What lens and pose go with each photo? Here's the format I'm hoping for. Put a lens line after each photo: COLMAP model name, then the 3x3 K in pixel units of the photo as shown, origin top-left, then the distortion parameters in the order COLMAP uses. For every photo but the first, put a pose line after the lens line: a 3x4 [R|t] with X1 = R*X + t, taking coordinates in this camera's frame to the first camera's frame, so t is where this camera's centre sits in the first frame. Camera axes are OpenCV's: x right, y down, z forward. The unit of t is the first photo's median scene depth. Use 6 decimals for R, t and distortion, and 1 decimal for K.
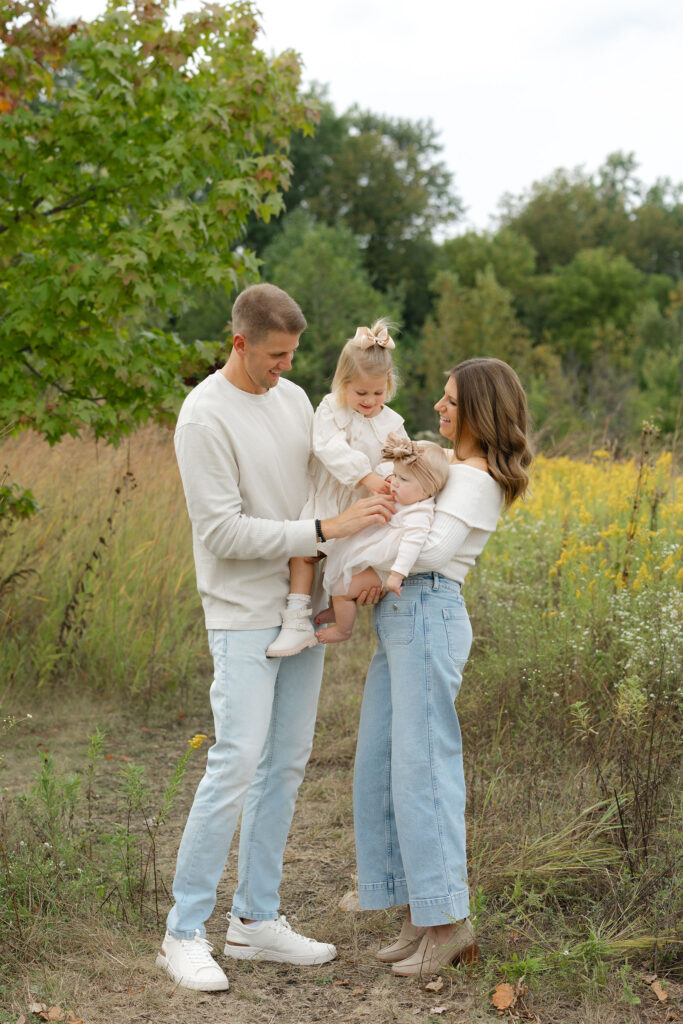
lens RADIAL K [[1774.4, 0, 289.4], [0, 1774.4, 437.3], [0, 0, 1]] dist [0.026869, -0.023852]
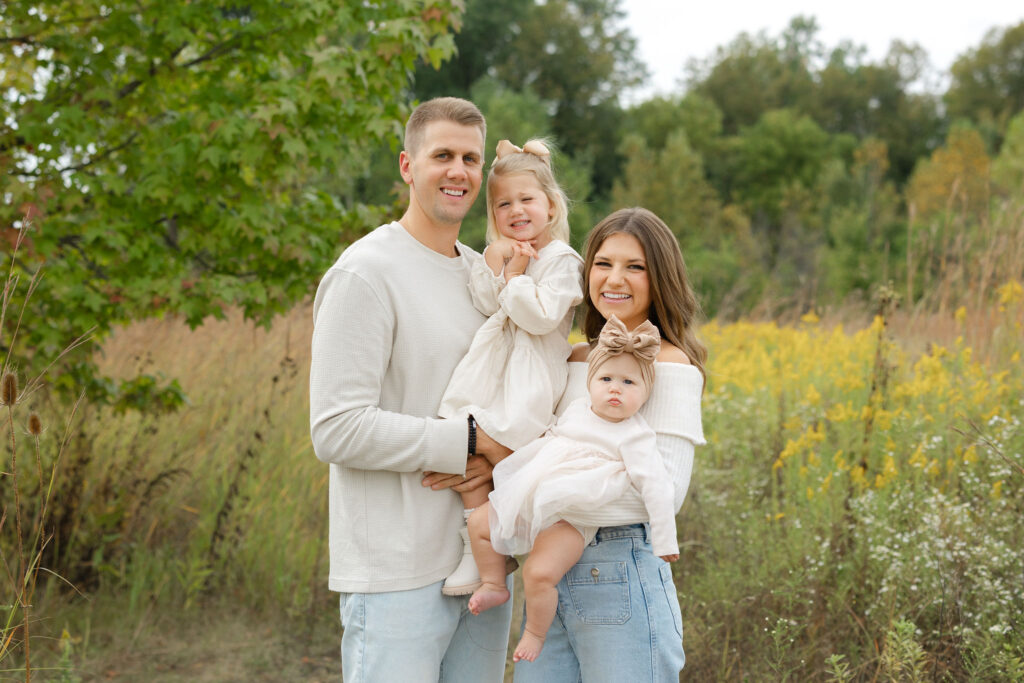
lens RADIAL K [[1688.5, 0, 522.5], [0, 1688.5, 252.4], [0, 0, 1]] dist [-0.017083, 0.118663]
pose [[0.999467, -0.024378, 0.021691, 0.009127], [0.024980, 0.999297, -0.027944, -0.005801], [-0.020994, 0.028471, 0.999374, 0.165987]]
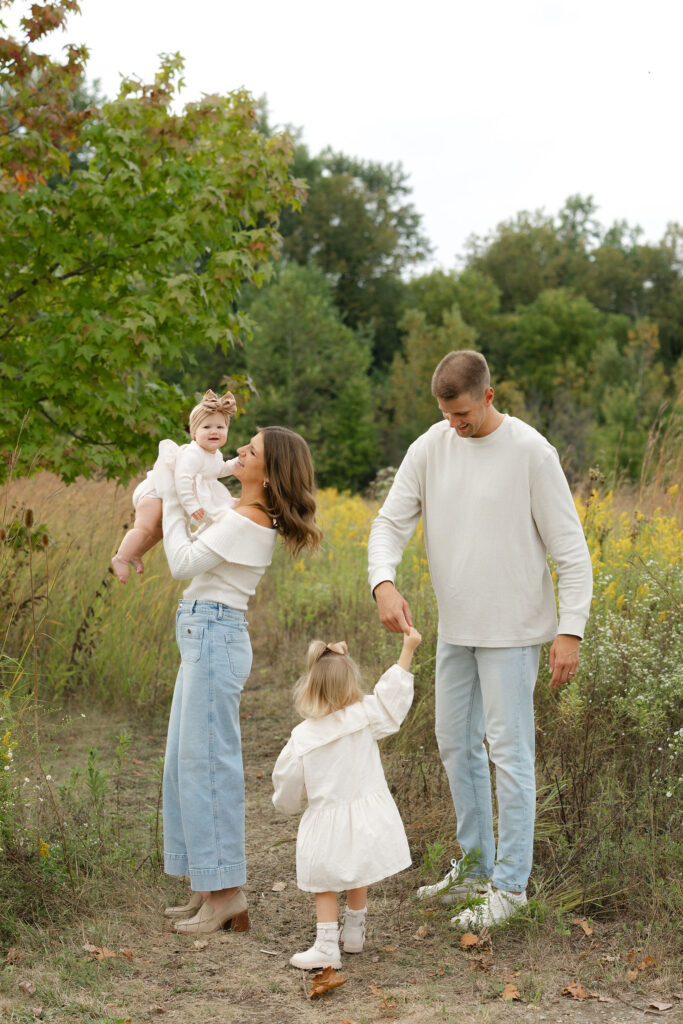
lens RADIAL K [[1767.8, 0, 342.9], [0, 1767.8, 451.8], [0, 0, 1]] dist [0.022436, 0.011820]
pose [[0.998824, 0.003291, 0.048368, -0.013191], [-0.002923, 0.999966, -0.007678, -0.008352], [-0.048392, 0.007527, 0.998800, -0.122180]]
